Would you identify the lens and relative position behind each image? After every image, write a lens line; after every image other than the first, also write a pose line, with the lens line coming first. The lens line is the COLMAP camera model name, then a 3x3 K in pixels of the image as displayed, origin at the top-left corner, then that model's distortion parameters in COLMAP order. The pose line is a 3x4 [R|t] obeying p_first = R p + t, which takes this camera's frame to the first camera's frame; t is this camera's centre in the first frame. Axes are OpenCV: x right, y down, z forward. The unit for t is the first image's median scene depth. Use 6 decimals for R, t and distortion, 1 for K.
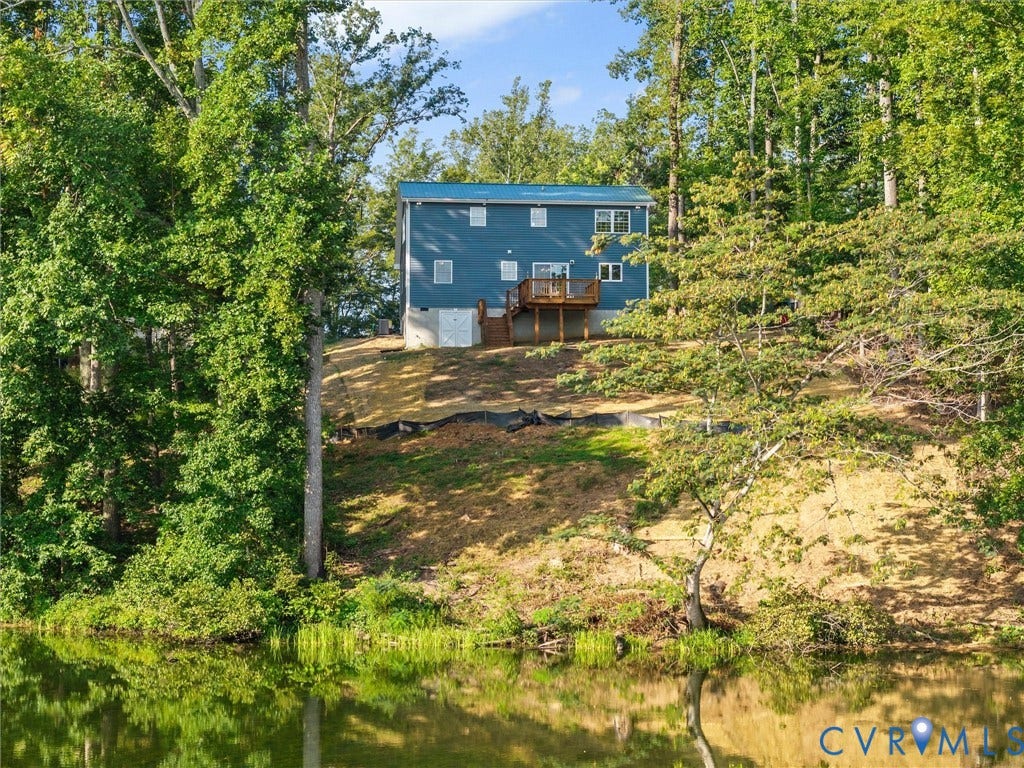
lens RADIAL K [[2171.1, 0, 512.0], [0, 2171.1, 384.0], [0, 0, 1]] dist [-0.224108, 0.050442]
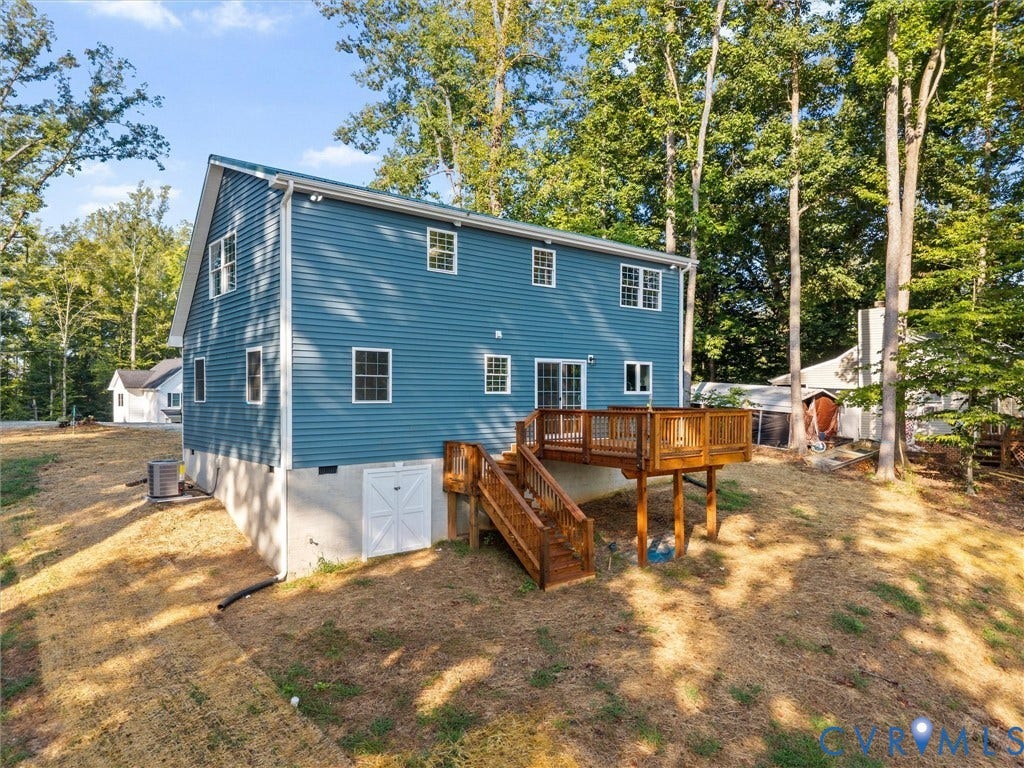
lens RADIAL K [[689.1, 0, 512.8], [0, 689.1, 395.7], [0, 0, 1]] dist [0.006284, -0.004581]
pose [[0.833682, -0.001672, 0.552242, -0.081048], [-0.030145, 0.998367, 0.048532, -0.054616], [-0.551421, -0.057108, 0.832270, 0.868341]]
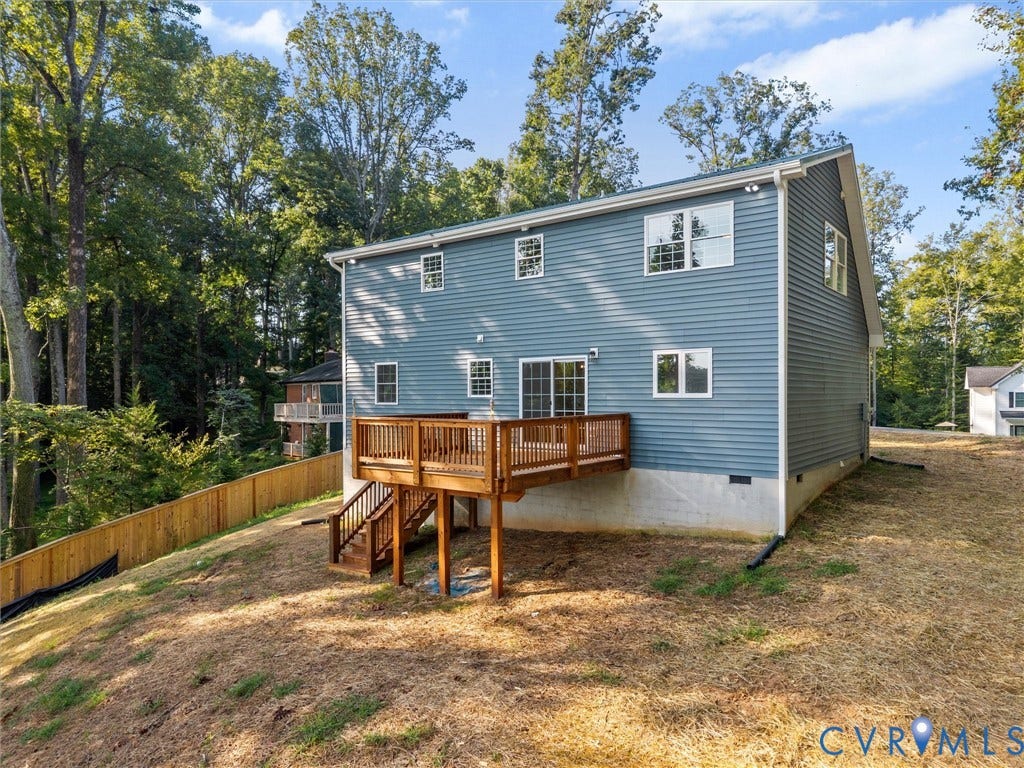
lens RADIAL K [[689.0, 0, 508.1], [0, 689.0, 405.4], [0, 0, 1]] dist [0.002827, 0.002659]
pose [[0.716683, 0.007193, -0.697362, 0.108834], [0.043103, 0.997578, 0.054588, -0.053870], [0.696066, -0.069181, 0.714637, 0.890627]]
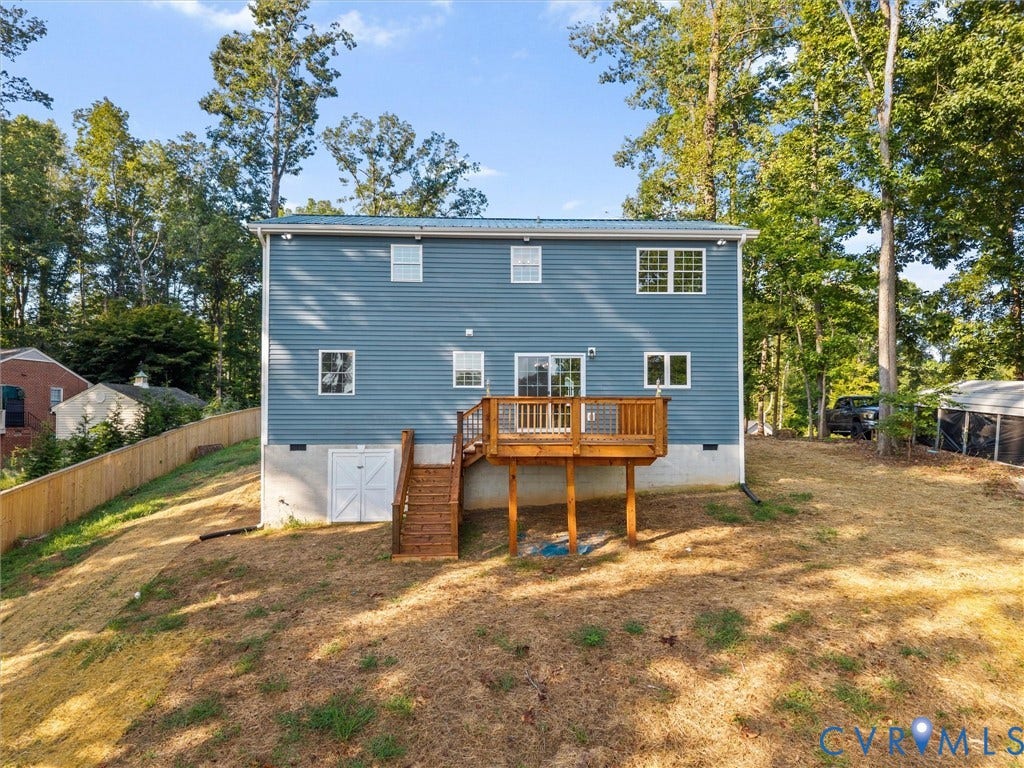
lens RADIAL K [[691.8, 0, 510.7], [0, 691.8, 399.2], [0, 0, 1]] dist [-0.000556, -0.000805]
pose [[0.998027, -0.002599, -0.062735, 0.018800], [0.004489, 0.999540, 0.029998, -0.049731], [0.062628, -0.030220, 0.997579, 0.834657]]
